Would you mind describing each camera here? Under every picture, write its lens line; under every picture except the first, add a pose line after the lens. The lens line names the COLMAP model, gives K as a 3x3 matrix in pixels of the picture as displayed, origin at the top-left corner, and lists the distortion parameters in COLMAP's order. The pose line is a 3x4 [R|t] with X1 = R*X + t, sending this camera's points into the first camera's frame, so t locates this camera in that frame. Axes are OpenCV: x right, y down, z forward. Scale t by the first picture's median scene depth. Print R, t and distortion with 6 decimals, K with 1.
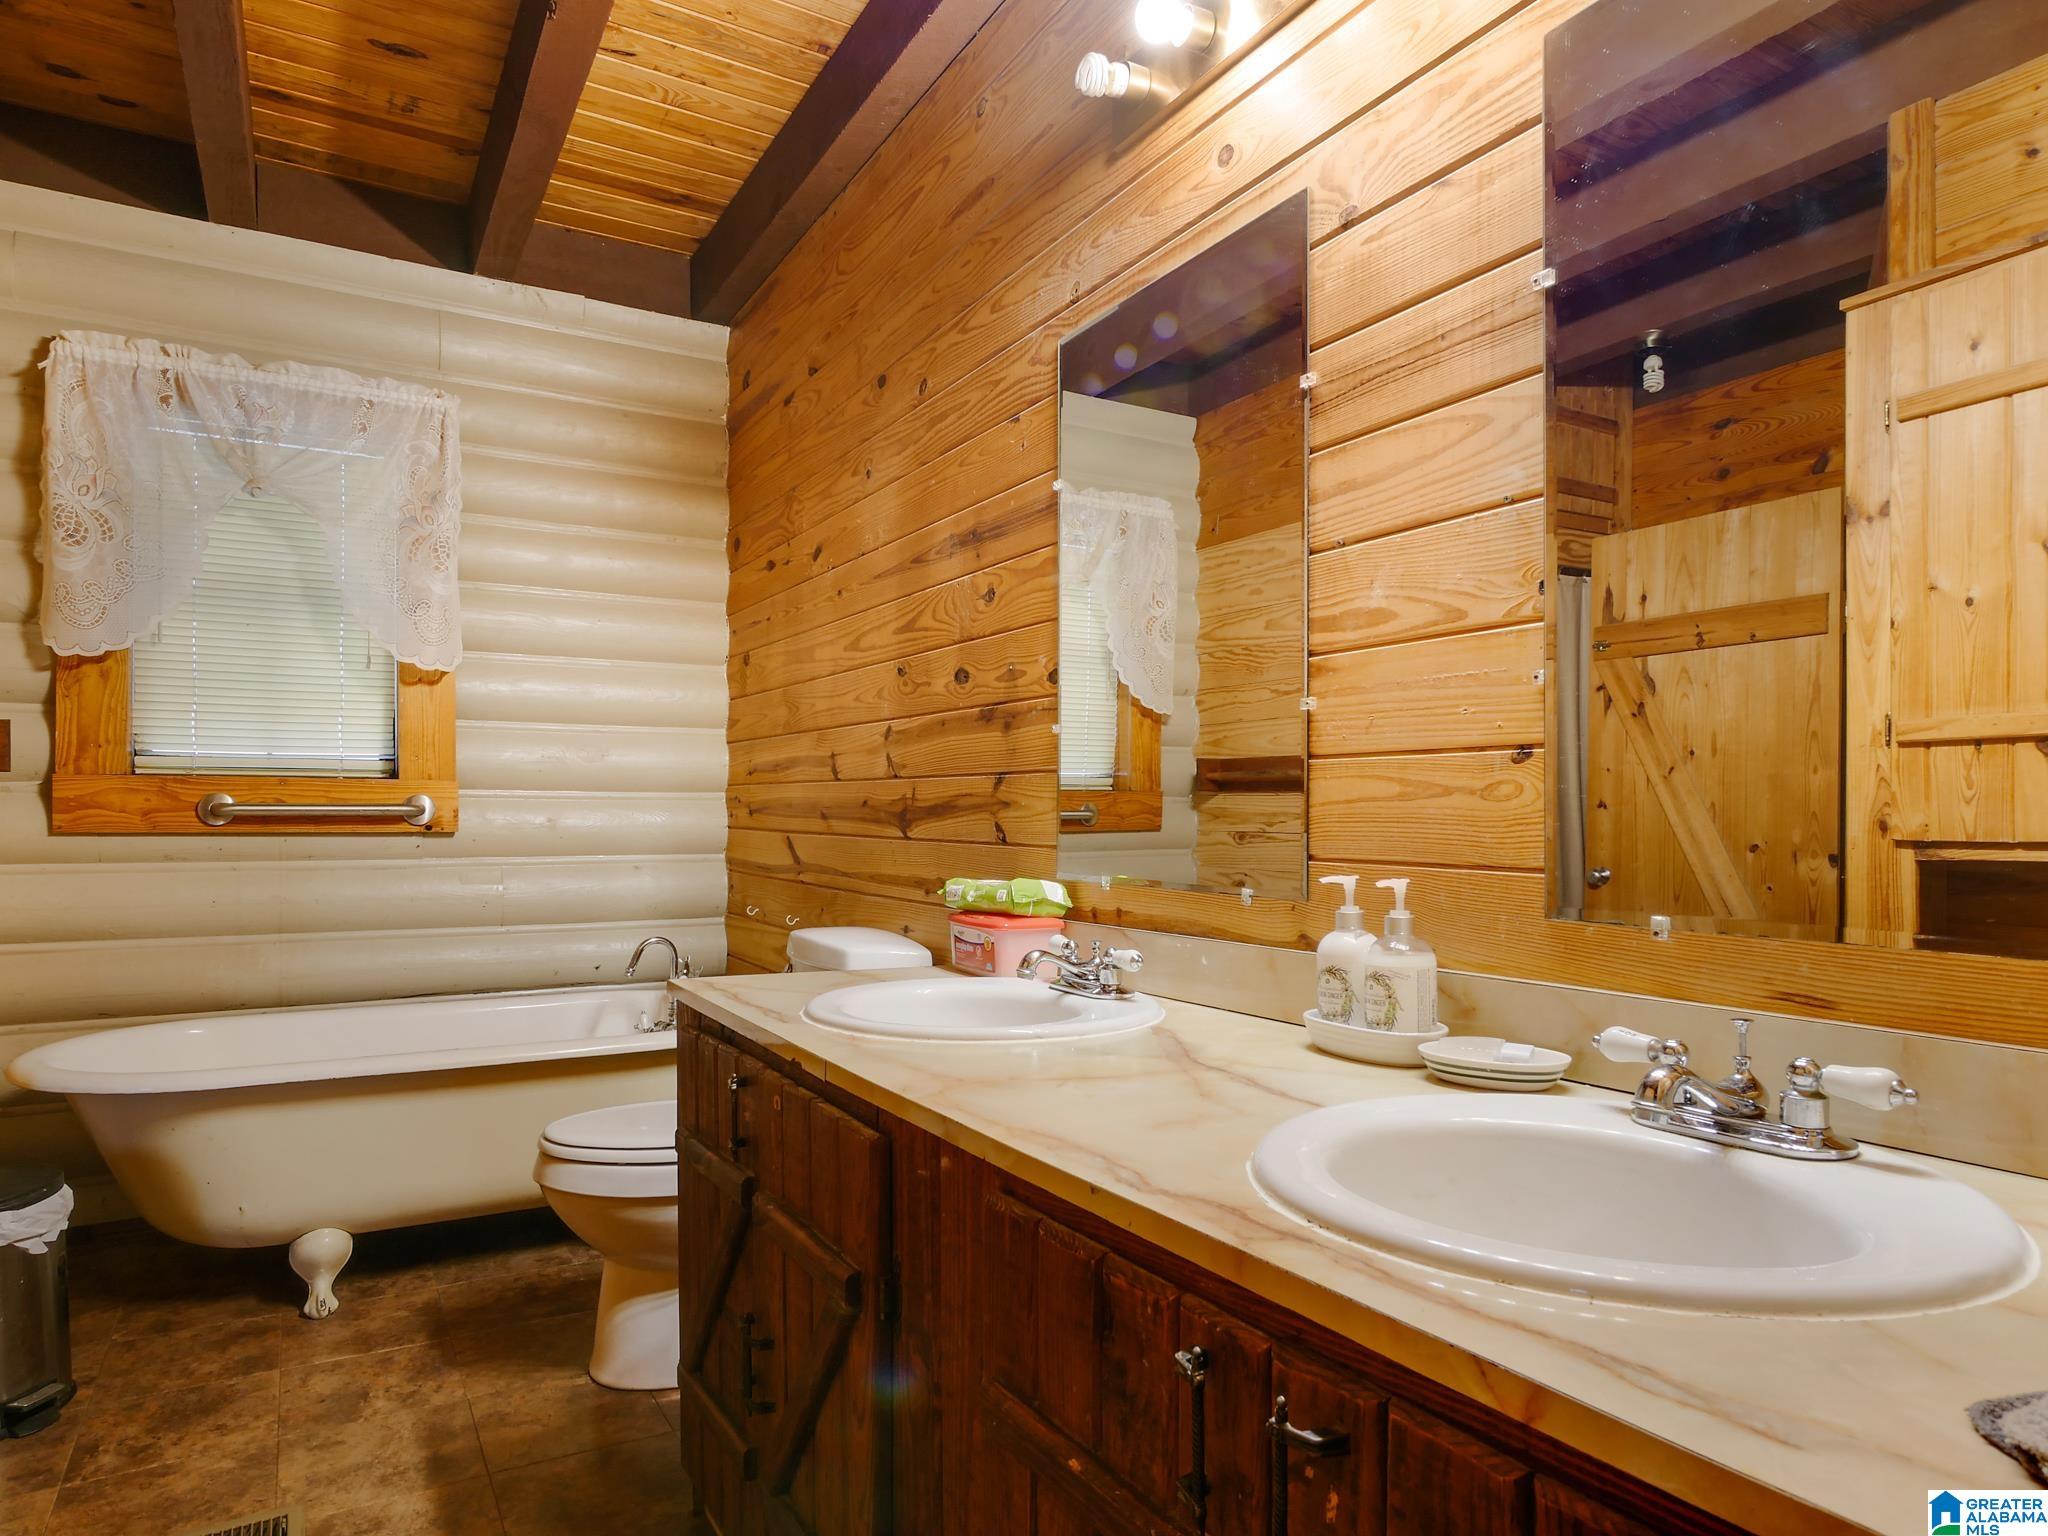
lens RADIAL K [[1203.4, 0, 1004.2], [0, 1203.4, 816.8], [0, 0, 1]] dist [-0.001491, 0.001827]
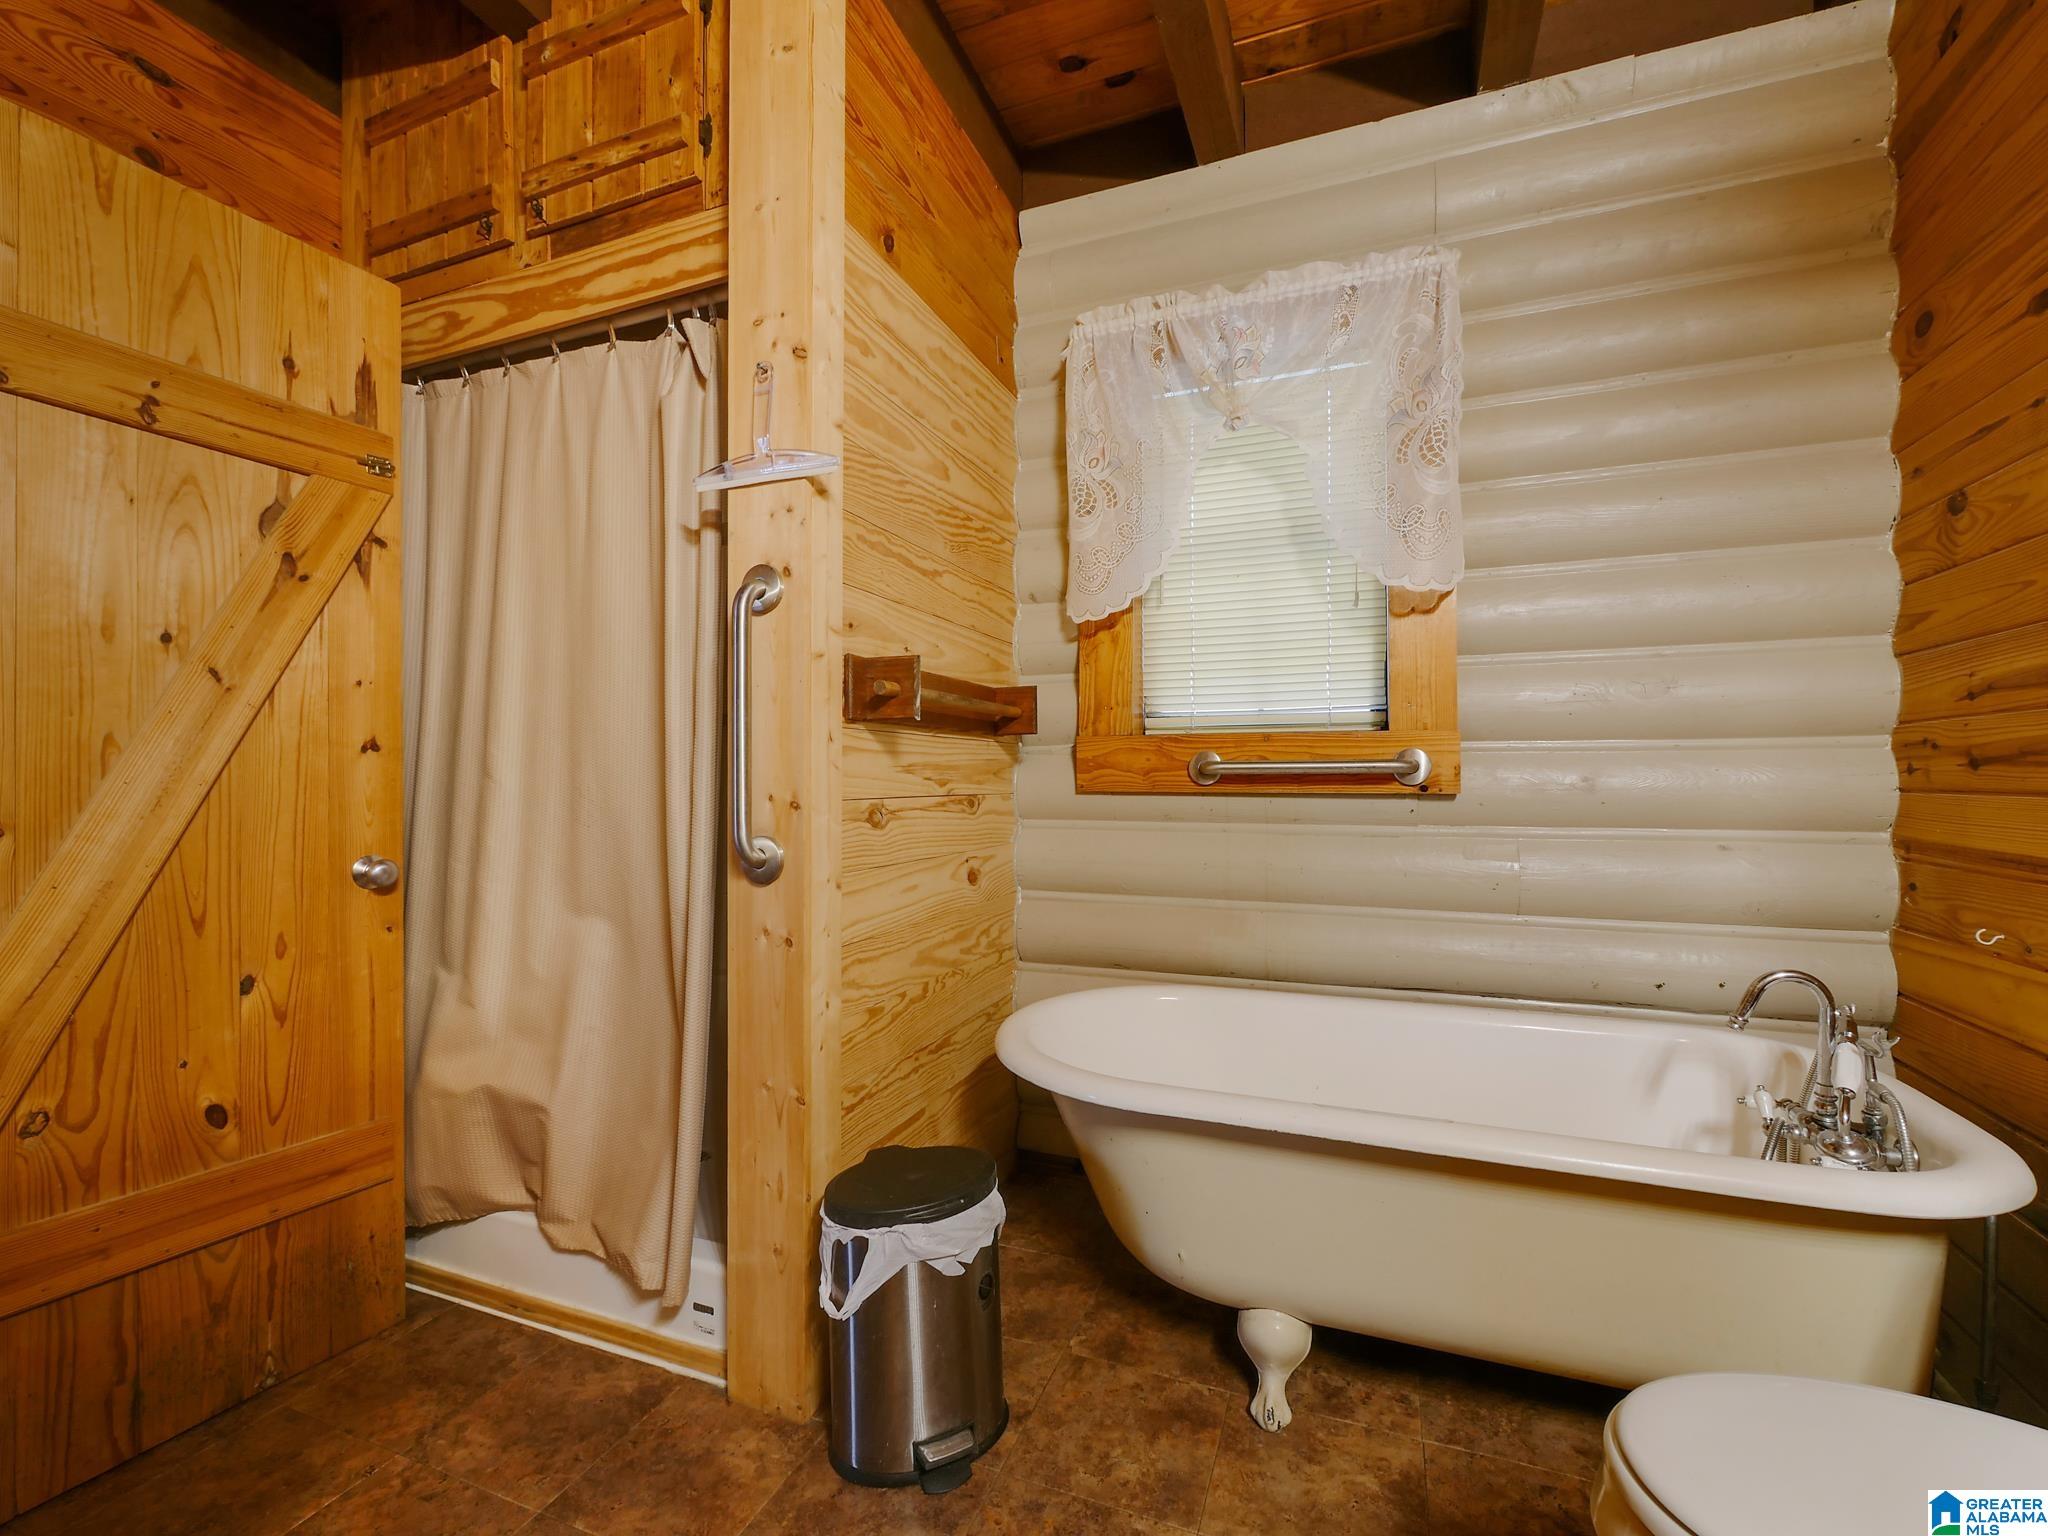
lens RADIAL K [[878.6, 0, 1026.9], [0, 878.6, 781.3], [0, 0, 1]] dist [-0.003892, -0.000152]
pose [[0.620494, -0.005379, -0.784192, -0.183498], [-0.001005, 0.999970, -0.007655, 0.009369], [0.784210, 0.005538, 0.620470, 0.431862]]
